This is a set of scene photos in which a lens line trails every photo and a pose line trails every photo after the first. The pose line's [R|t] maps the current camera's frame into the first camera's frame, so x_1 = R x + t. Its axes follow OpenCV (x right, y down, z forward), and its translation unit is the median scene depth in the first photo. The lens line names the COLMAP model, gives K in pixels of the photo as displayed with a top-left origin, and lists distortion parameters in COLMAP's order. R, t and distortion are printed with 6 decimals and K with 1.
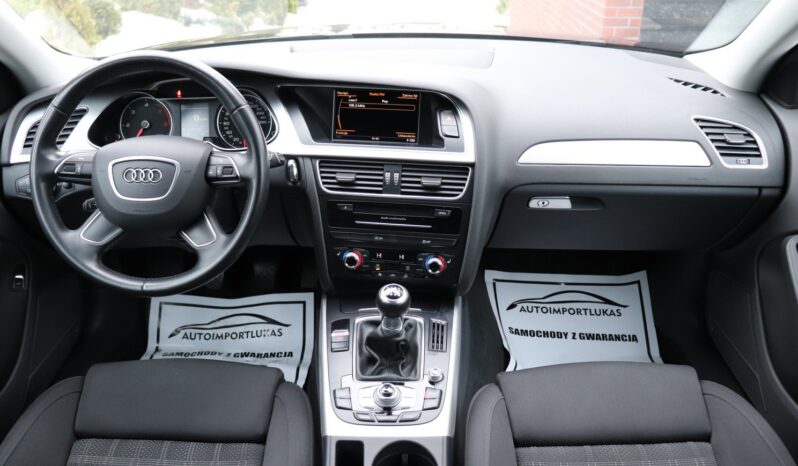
lens RADIAL K [[664.7, 0, 396.9], [0, 664.7, 237.1], [0, 0, 1]] dist [-0.162707, 0.105670]
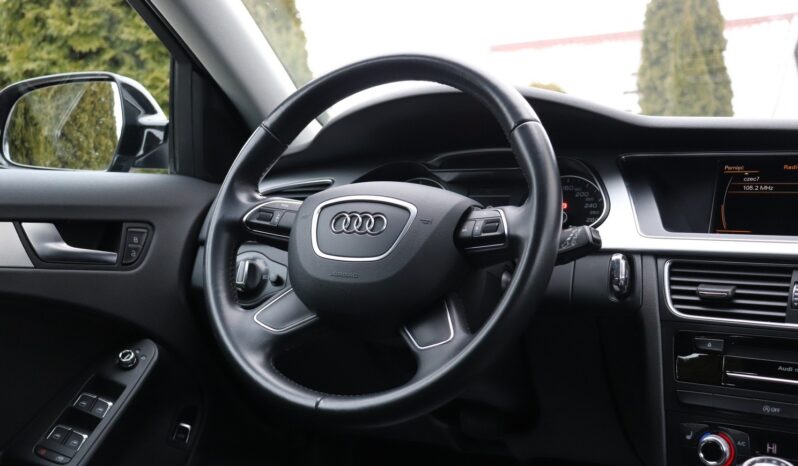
lens RADIAL K [[1017.8, 0, 402.1], [0, 1017.8, 234.8], [0, 0, 1]] dist [0.025165, 0.000000]
pose [[0.872615, 0.021896, -0.487918, 0.104292], [-0.211379, 0.917518, -0.336866, 0.201724], [0.440298, 0.397090, 0.805269, 0.202525]]
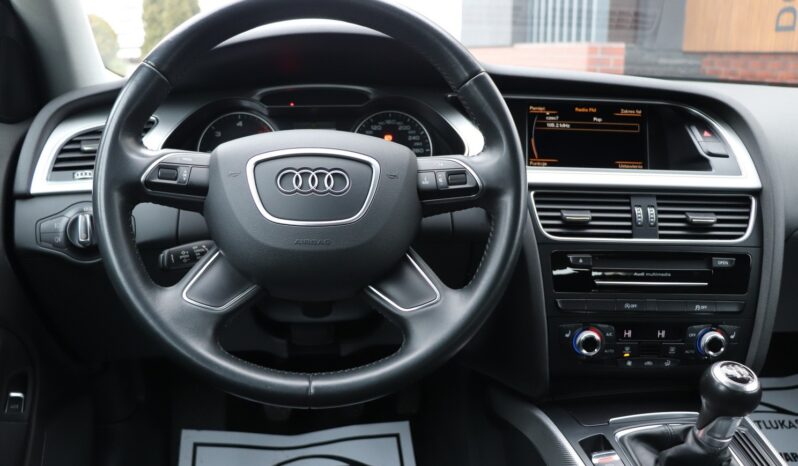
lens RADIAL K [[664.7, 0, 399.6], [0, 664.7, 237.8], [0, 0, 1]] dist [-0.162707, 0.105670]
pose [[0.993269, -0.015456, 0.114794, -0.330049], [0.040378, 0.975093, -0.218088, 0.067676], [-0.108564, 0.221256, 0.969154, 0.388365]]
